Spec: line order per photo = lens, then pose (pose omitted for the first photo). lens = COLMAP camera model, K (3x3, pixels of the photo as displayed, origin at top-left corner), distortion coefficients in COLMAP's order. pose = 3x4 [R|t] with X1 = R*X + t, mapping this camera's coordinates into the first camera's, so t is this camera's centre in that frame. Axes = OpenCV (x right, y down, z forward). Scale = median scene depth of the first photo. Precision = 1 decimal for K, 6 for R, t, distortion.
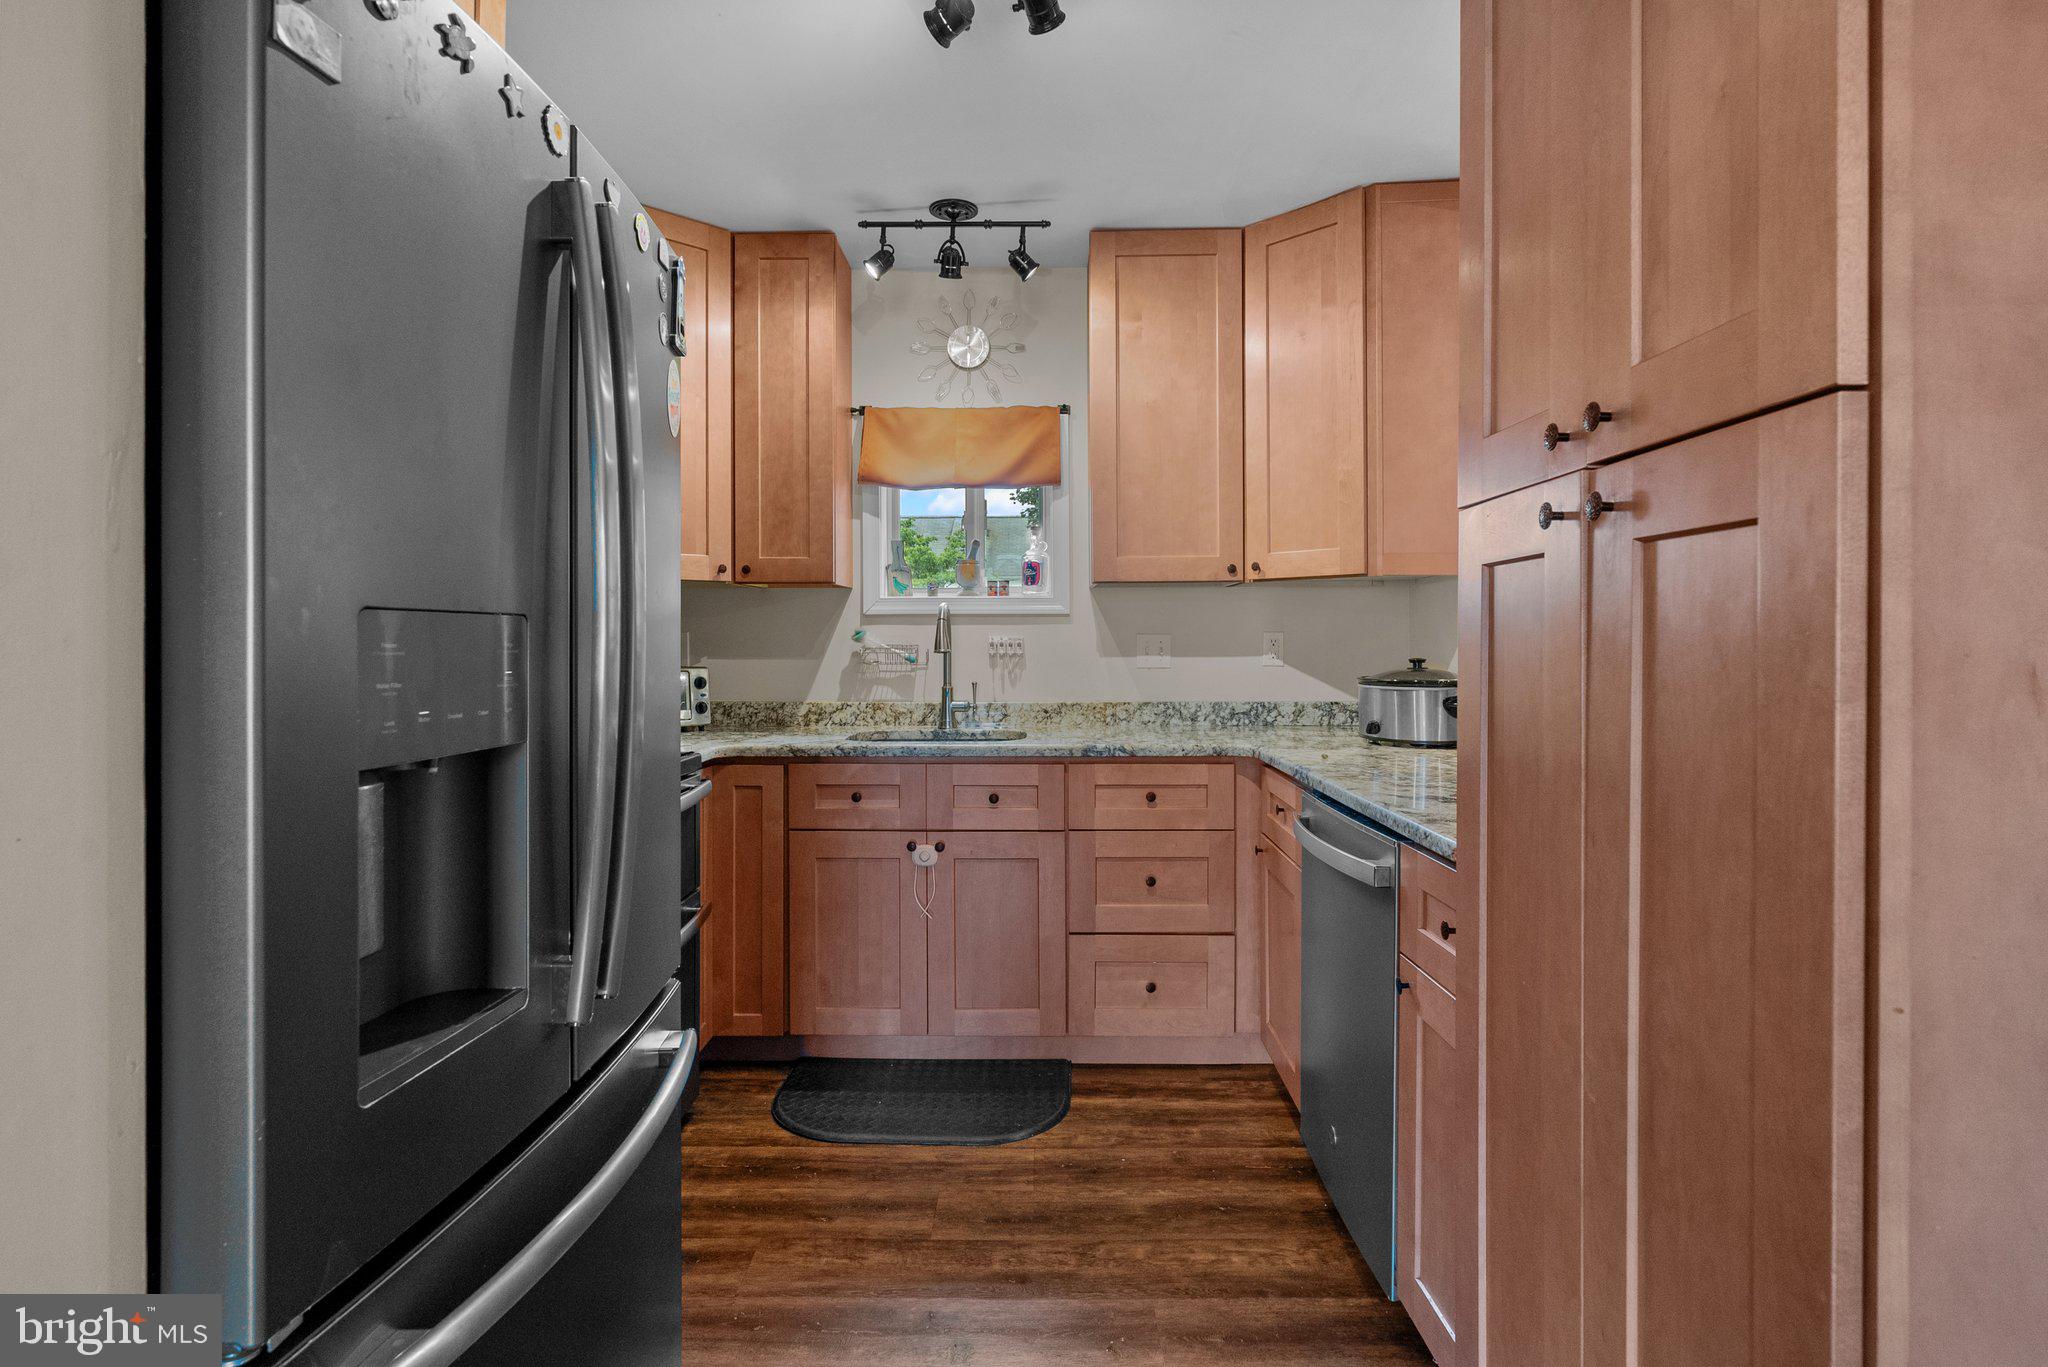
lens RADIAL K [[1014.7, 0, 1027.4], [0, 1014.7, 637.7], [0, 0, 1]] dist [-0.006913, -0.000411]
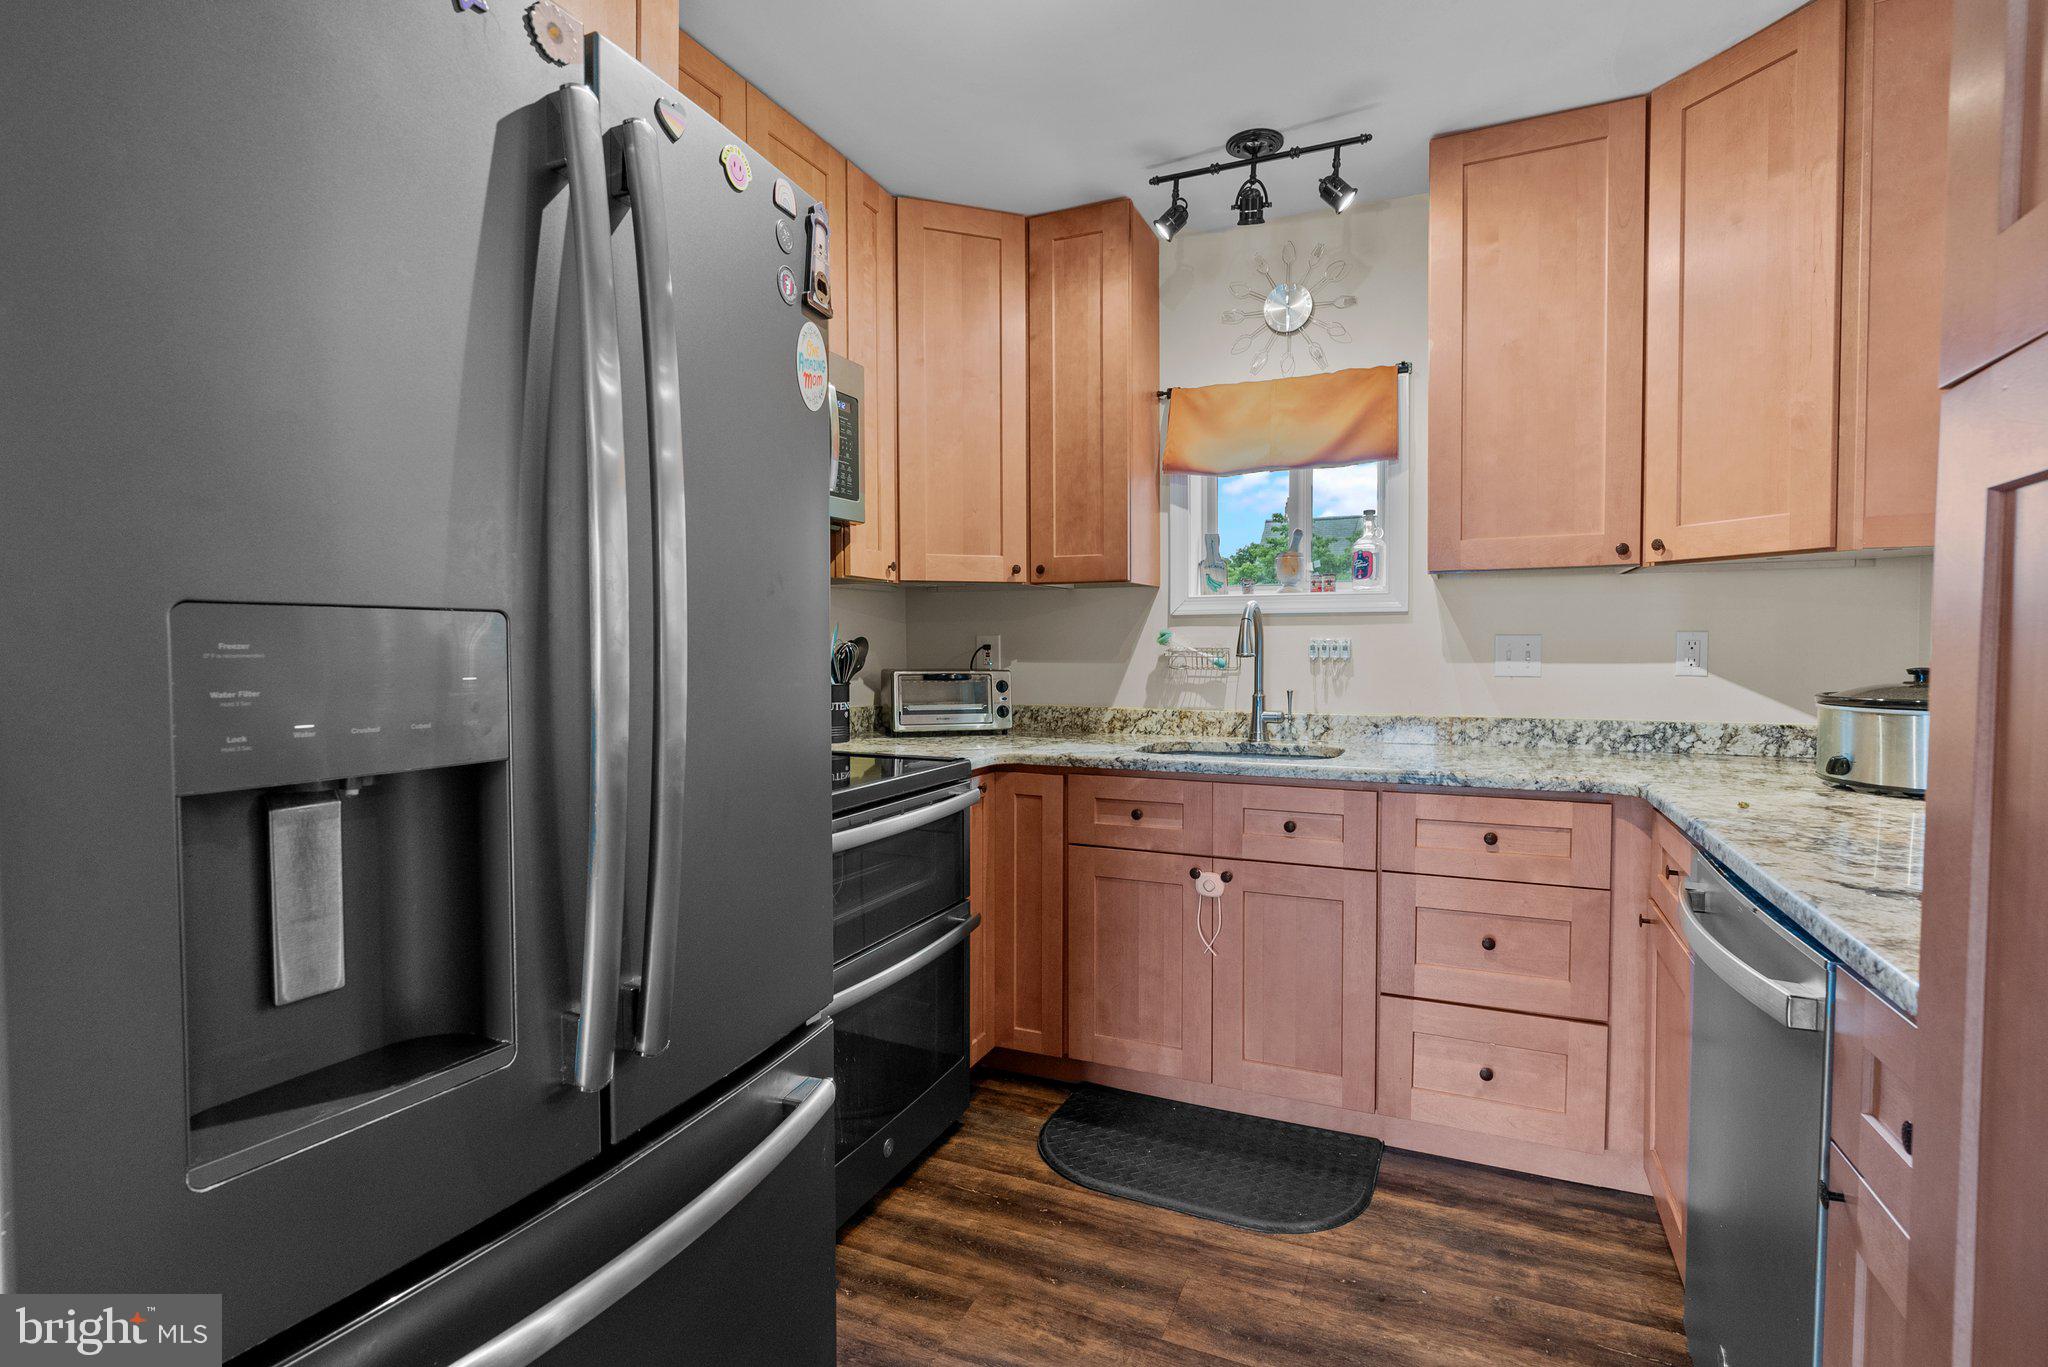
lens RADIAL K [[975.4, 0, 1027.5], [0, 975.4, 675.9], [0, 0, 1]] dist [-0.008095, 0.002013]
pose [[0.918915, 0.011899, -0.394277, 0.085526], [0.002014, 0.999390, 0.034855, 0.001565], [0.394451, -0.032823, 0.918330, 0.154837]]
